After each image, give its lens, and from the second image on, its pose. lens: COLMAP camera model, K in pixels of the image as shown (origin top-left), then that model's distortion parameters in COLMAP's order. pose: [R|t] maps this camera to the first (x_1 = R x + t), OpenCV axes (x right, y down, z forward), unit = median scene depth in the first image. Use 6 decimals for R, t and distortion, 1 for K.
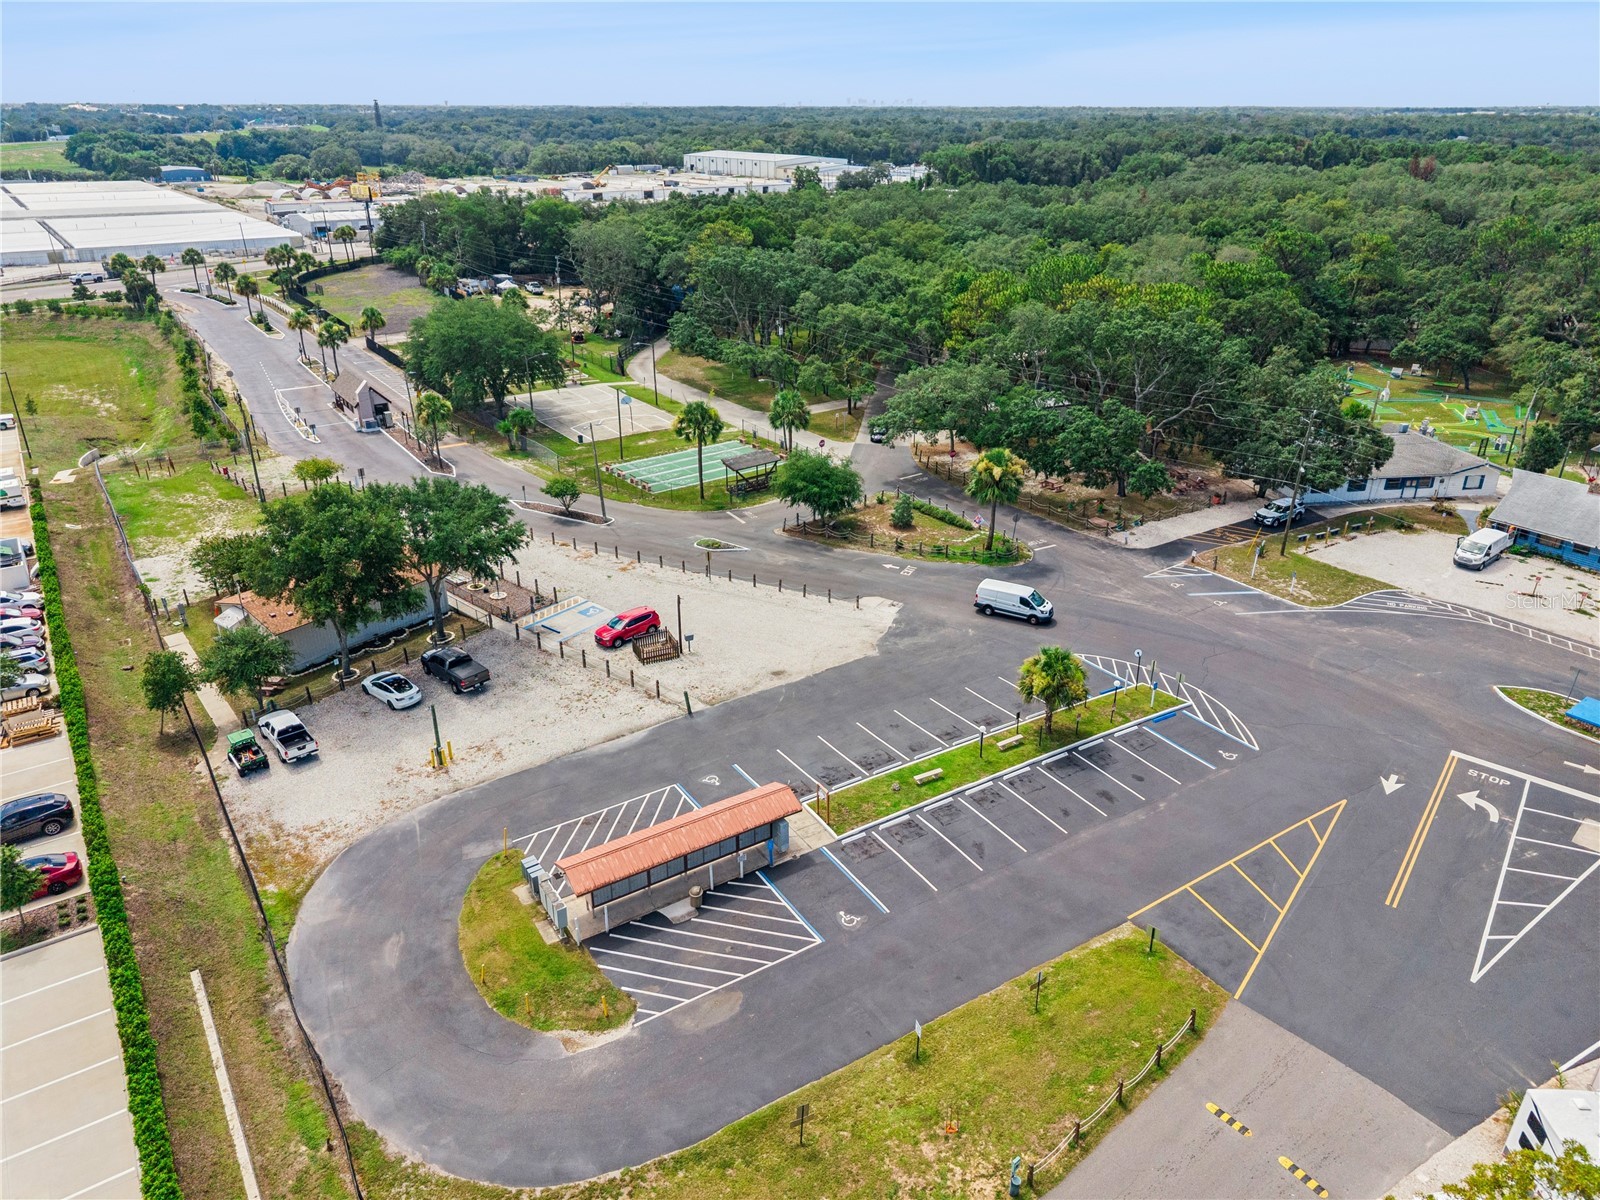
lens RADIAL K [[1069.7, 0, 800.0], [0, 1069.7, 600.0], [0, 0, 1]] dist [-0.002348, 0.001143]
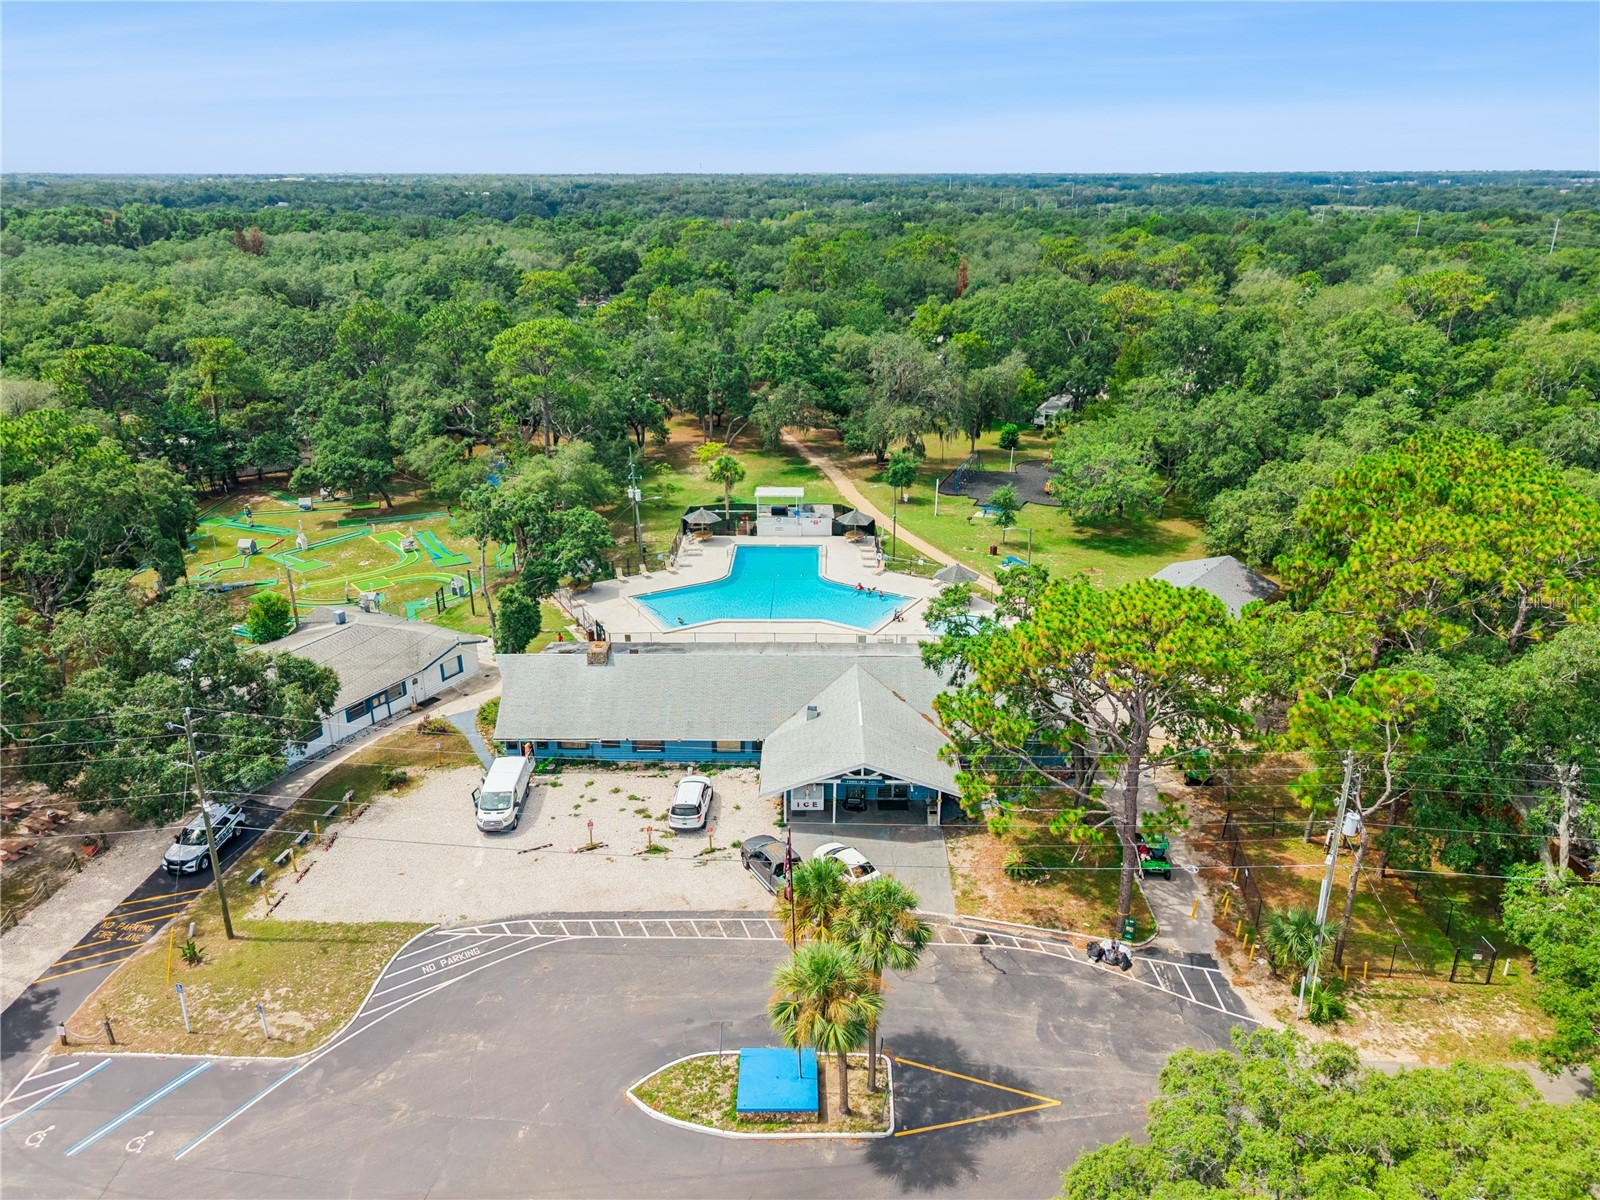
lens RADIAL K [[1107.6, 0, 800.8], [0, 1107.6, 590.8], [0, 0, 1]] dist [0.025067, -0.025893]
pose [[0.597612, -0.281444, 0.750766, 0.105369], [0.336211, 0.938031, 0.084020, -0.074251], [-0.727889, 0.202204, 0.655203, 0.152801]]
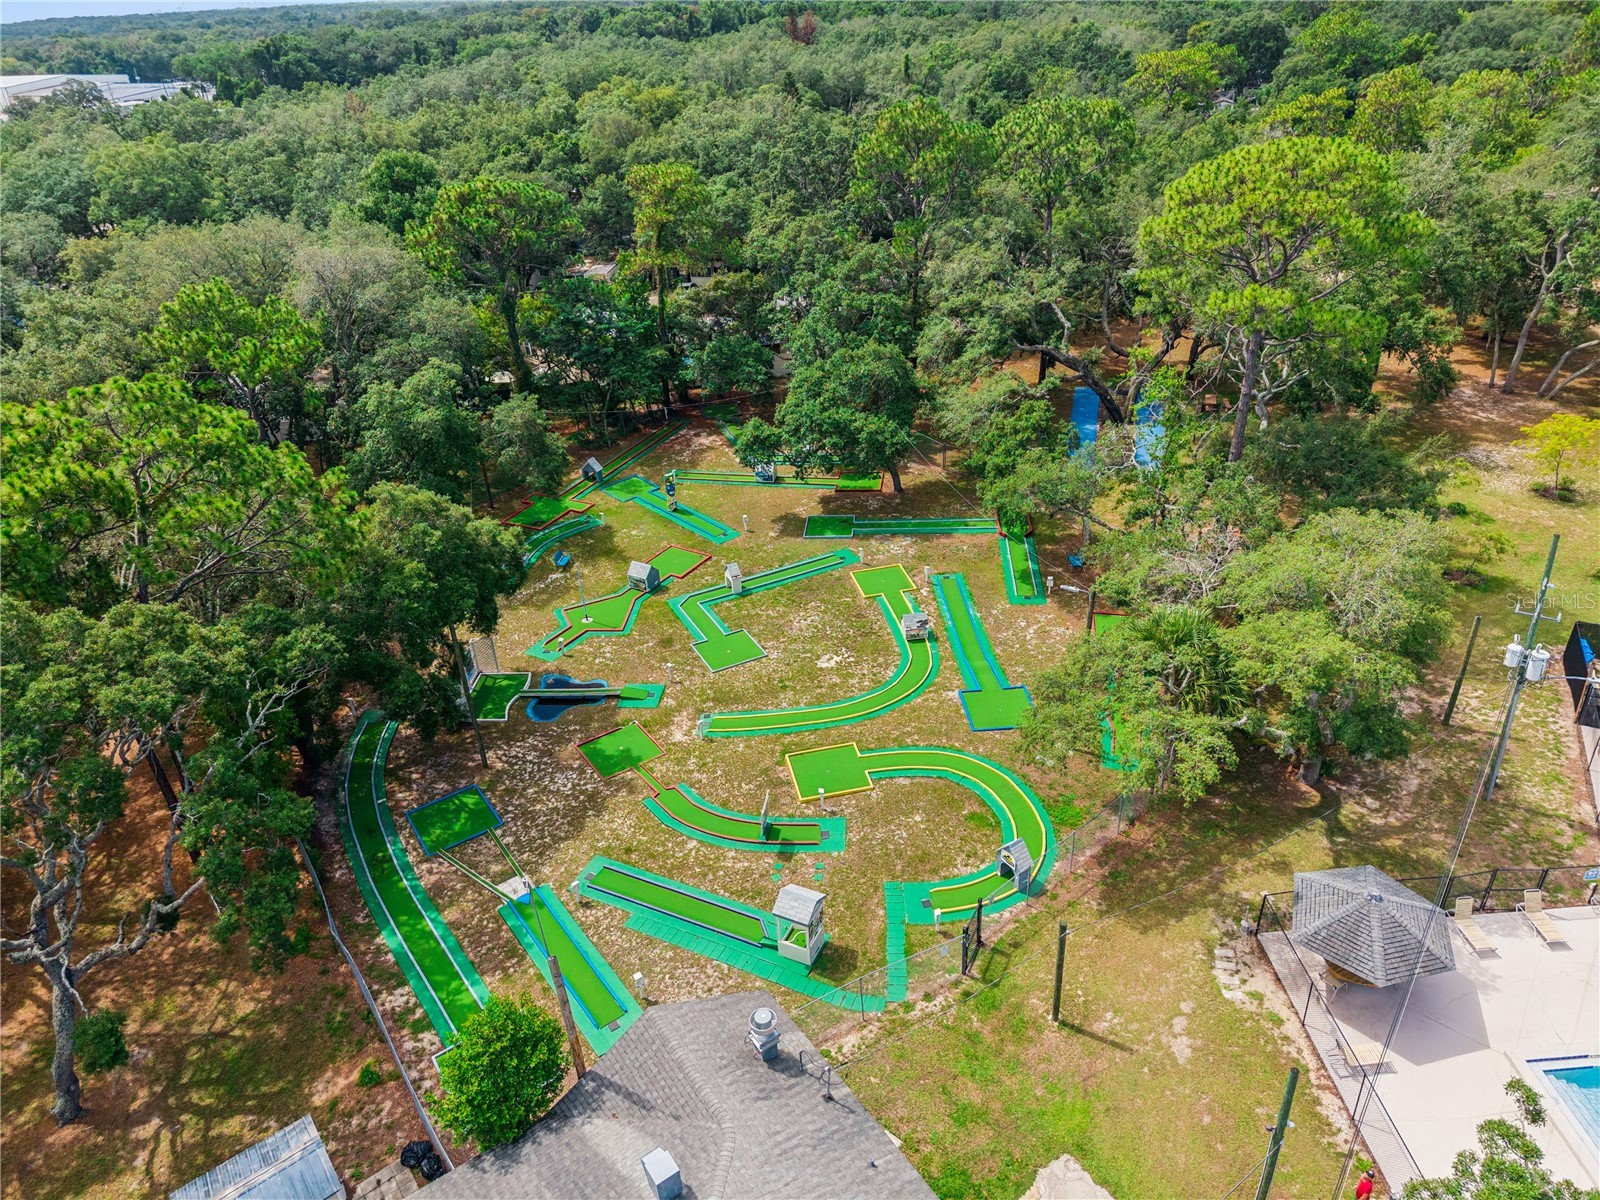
lens RADIAL K [[1065.0, 0, 800.0], [0, 1065.0, 600.0], [0, 0, 1]] dist [0.023980, -0.020498]
pose [[0.891461, -0.265897, 0.366873, 0.294608], [0.234756, 0.963596, 0.127952, -0.163046], [-0.387540, -0.027939, 0.921430, 0.429787]]
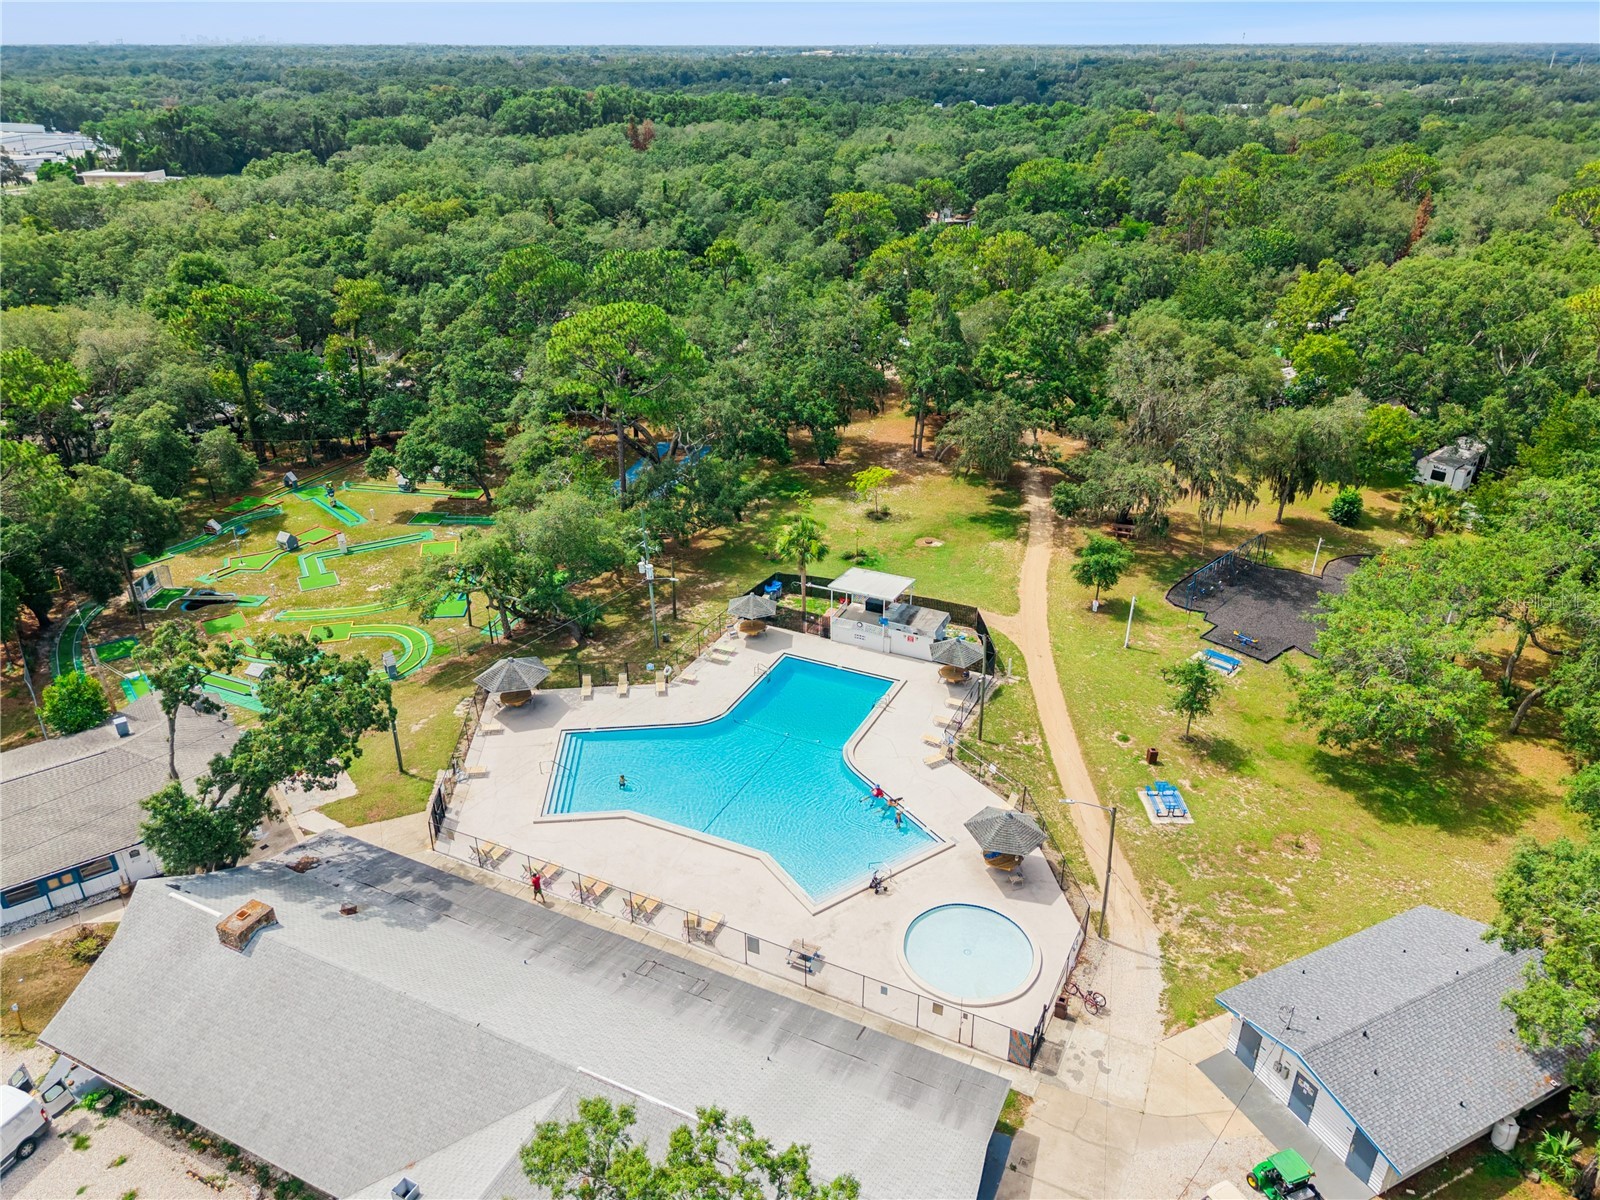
lens RADIAL K [[1107.6, 0, 800.8], [0, 1107.6, 590.8], [0, 0, 1]] dist [0.025067, -0.025893]
pose [[0.877510, -0.210519, 0.430880, 0.348849], [0.200224, 0.977267, 0.069707, -0.108941], [-0.435760, 0.025104, 0.899713, 0.177424]]
